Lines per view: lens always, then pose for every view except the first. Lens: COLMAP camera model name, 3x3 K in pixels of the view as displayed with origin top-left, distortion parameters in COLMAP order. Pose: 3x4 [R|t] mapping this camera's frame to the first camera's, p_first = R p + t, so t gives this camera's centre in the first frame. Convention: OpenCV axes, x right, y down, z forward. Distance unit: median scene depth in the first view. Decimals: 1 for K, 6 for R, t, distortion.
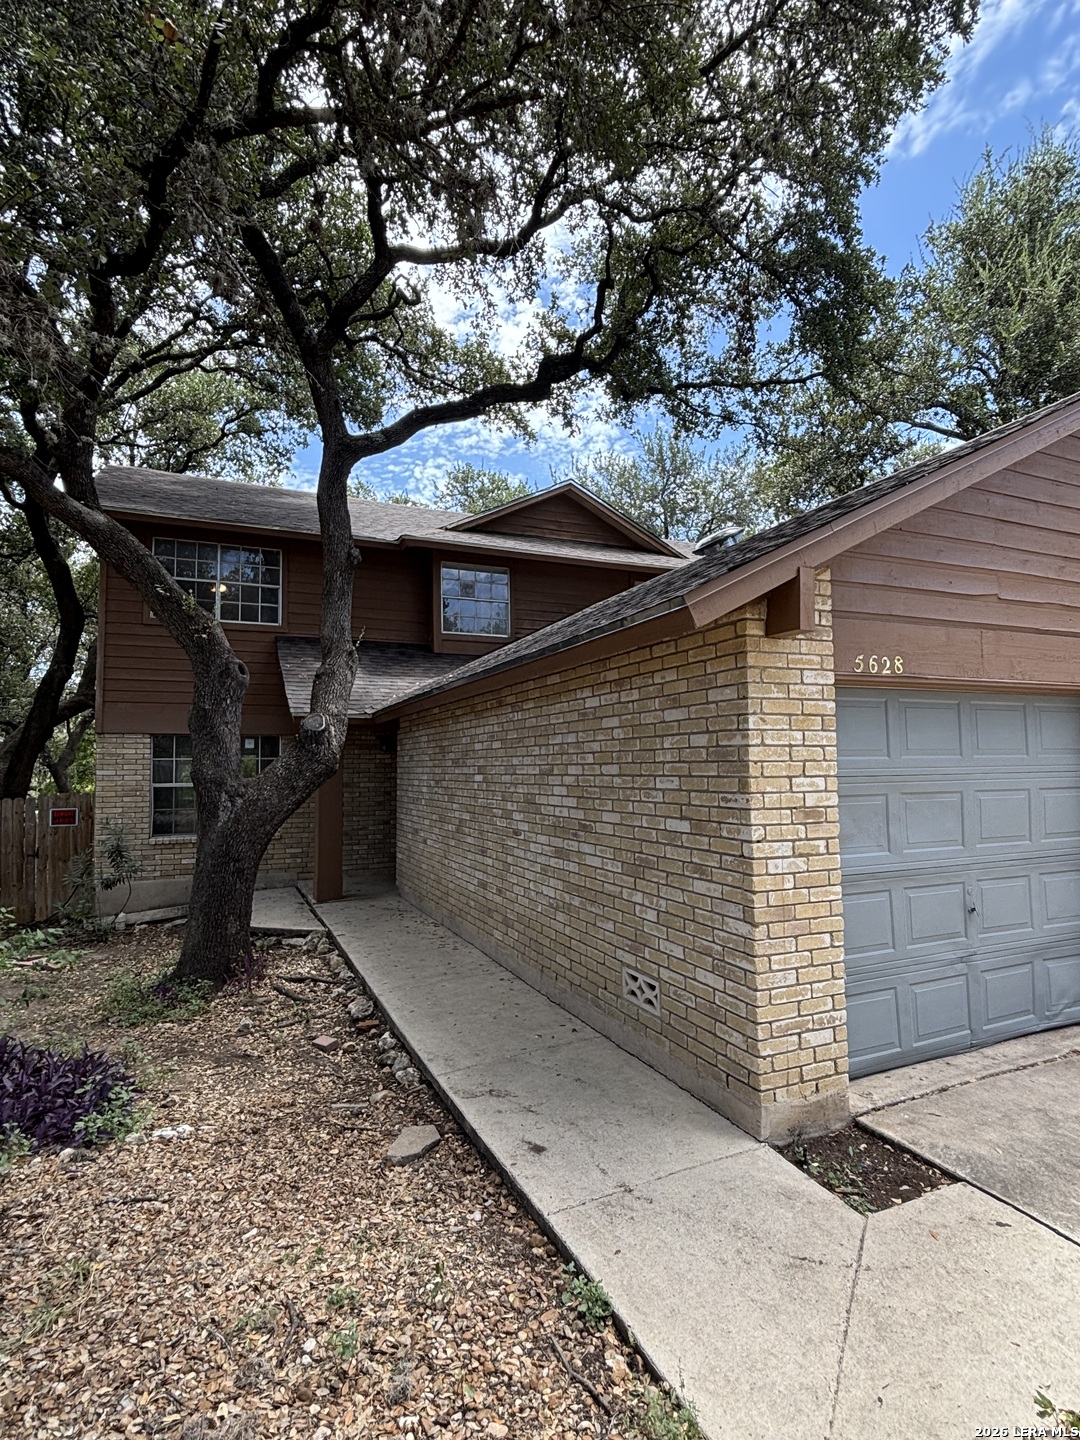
lens RADIAL K [[763.4, 0, 541.4], [0, 763.4, 717.8], [0, 0, 1]] dist [-0.002905, -0.002945]
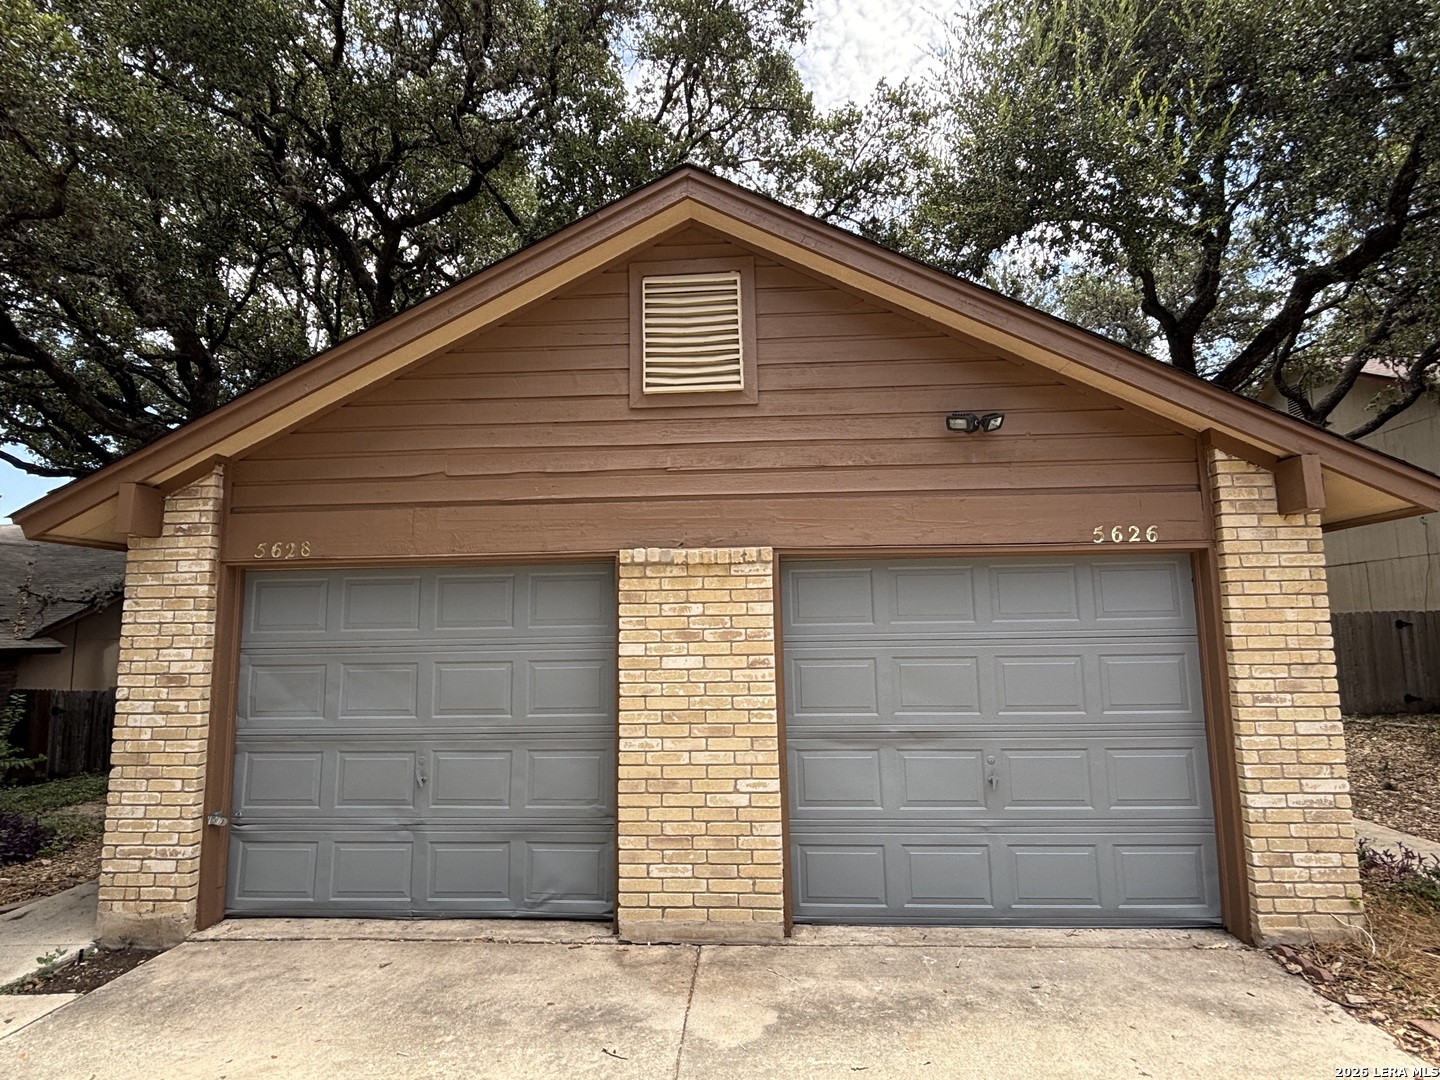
lens RADIAL K [[763.4, 0, 718.8], [0, 763.4, 529.6], [0, 0, 1]] dist [-0.002905, -0.002945]
pose [[0.884313, -0.061849, -0.462780, 1.697259], [0.034912, 0.997172, -0.066558, -0.000826], [0.465587, 0.042701, 0.883971, 0.317399]]
